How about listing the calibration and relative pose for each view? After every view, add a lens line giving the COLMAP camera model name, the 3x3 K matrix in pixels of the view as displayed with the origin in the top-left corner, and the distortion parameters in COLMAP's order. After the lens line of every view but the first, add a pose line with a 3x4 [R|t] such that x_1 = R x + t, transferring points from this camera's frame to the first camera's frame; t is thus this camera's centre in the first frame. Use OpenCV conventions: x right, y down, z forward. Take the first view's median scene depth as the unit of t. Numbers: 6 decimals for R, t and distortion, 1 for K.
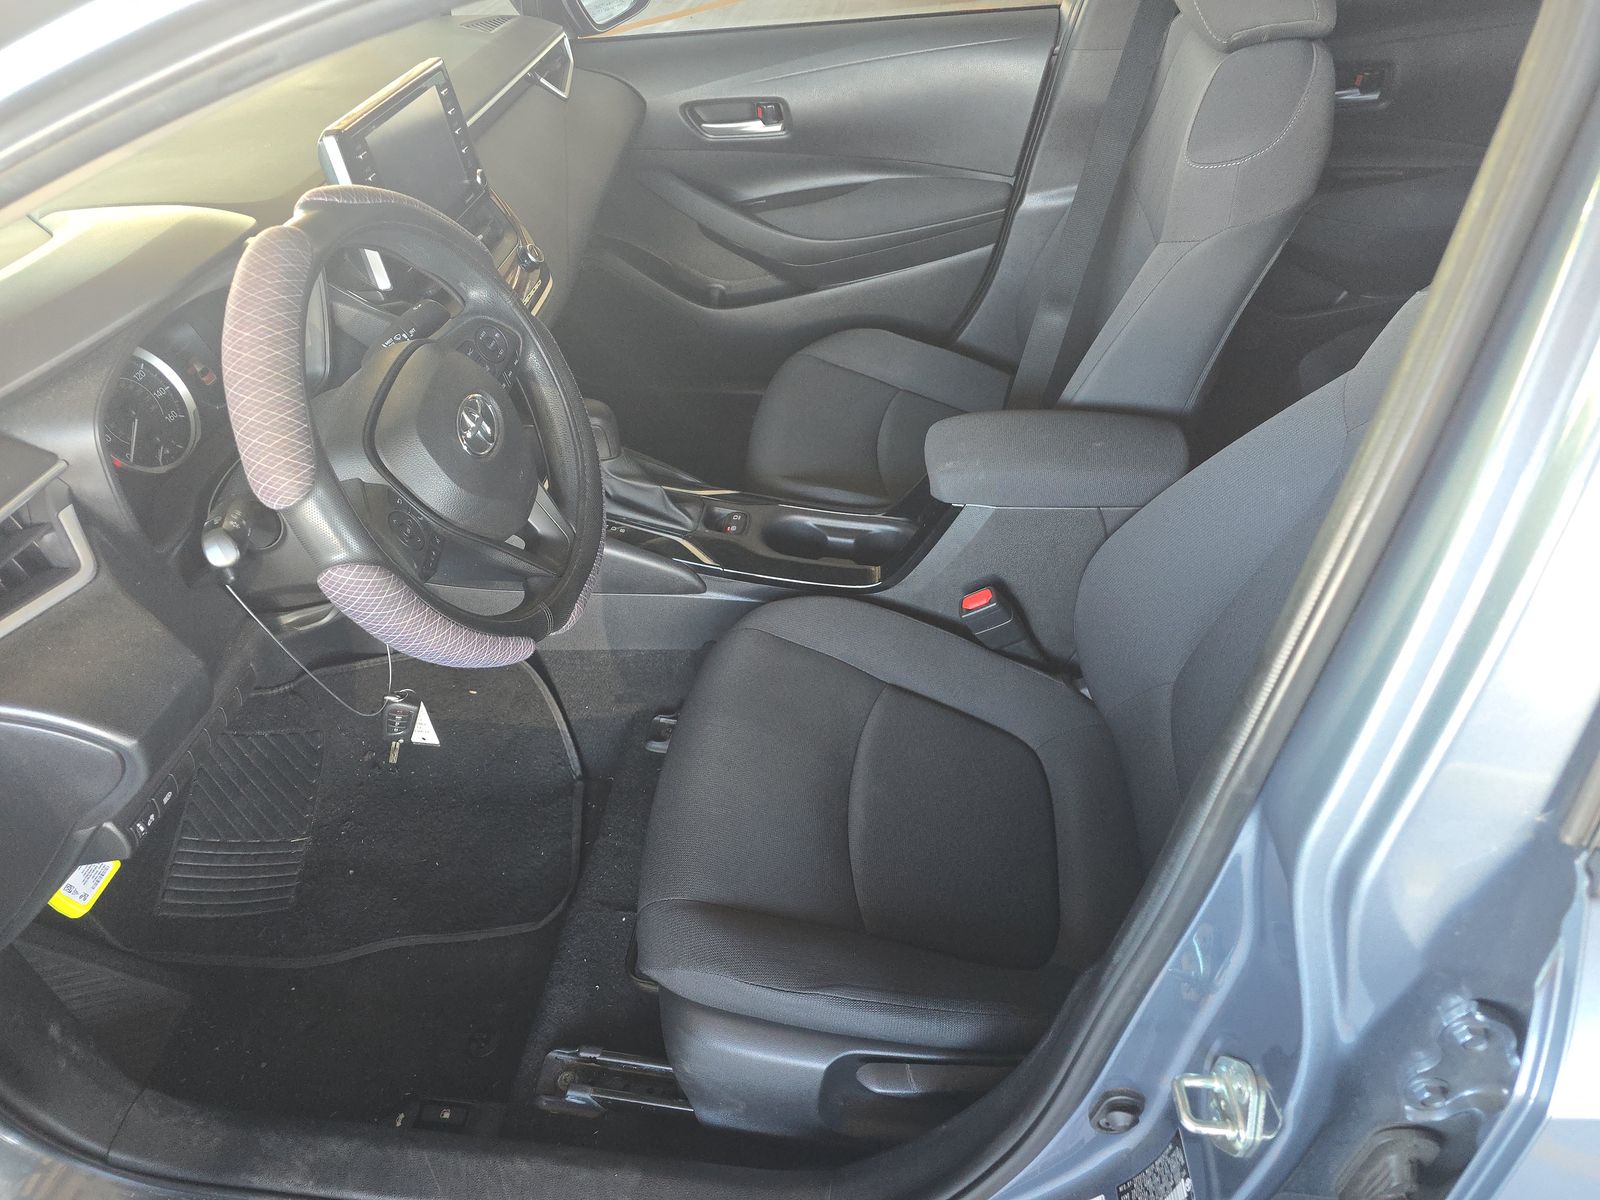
lens RADIAL K [[1083.8, 0, 796.3], [0, 1083.8, 595.0], [0, 0, 1]] dist [0.049293, -0.048371]
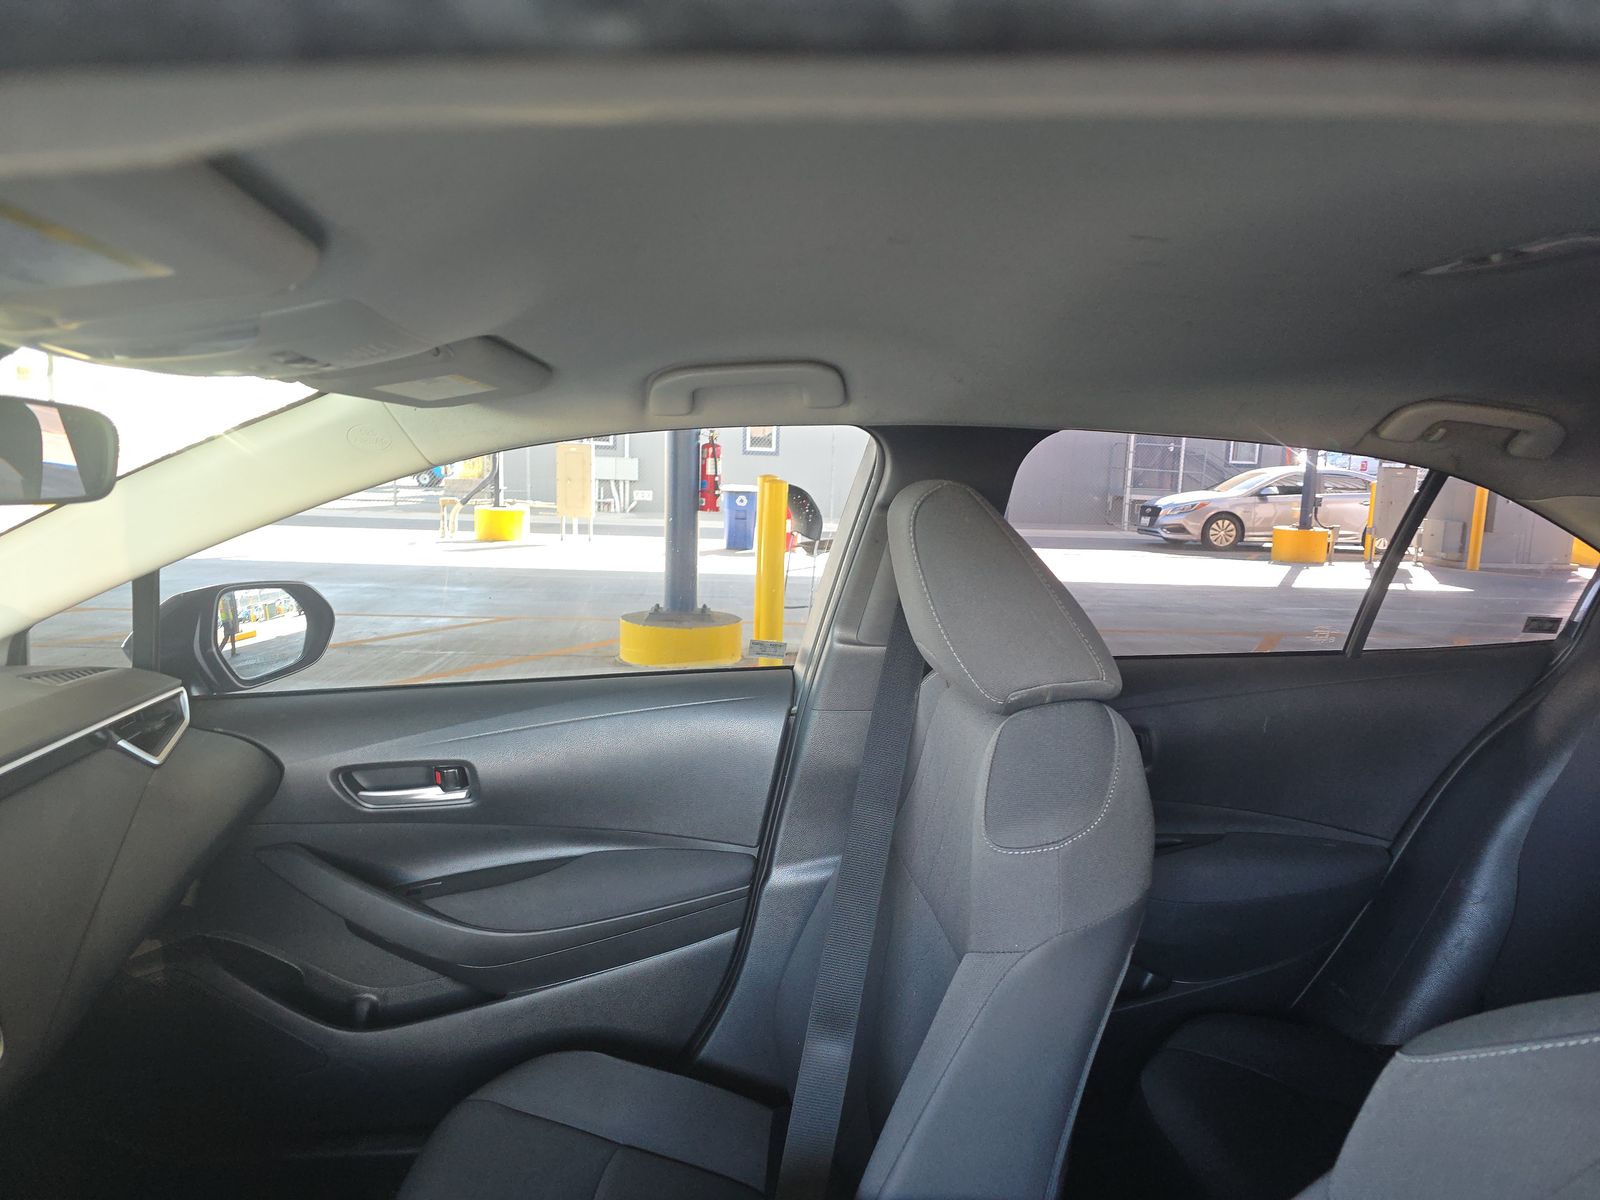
lens RADIAL K [[1083.8, 0, 796.3], [0, 1083.8, 595.0], [0, 0, 1]] dist [0.049293, -0.048371]
pose [[0.974586, 0.030703, 0.221900, 0.040475], [0.093825, 0.843546, -0.528798, -0.107249], [-0.203418, 0.536179, 0.819227, 0.220508]]
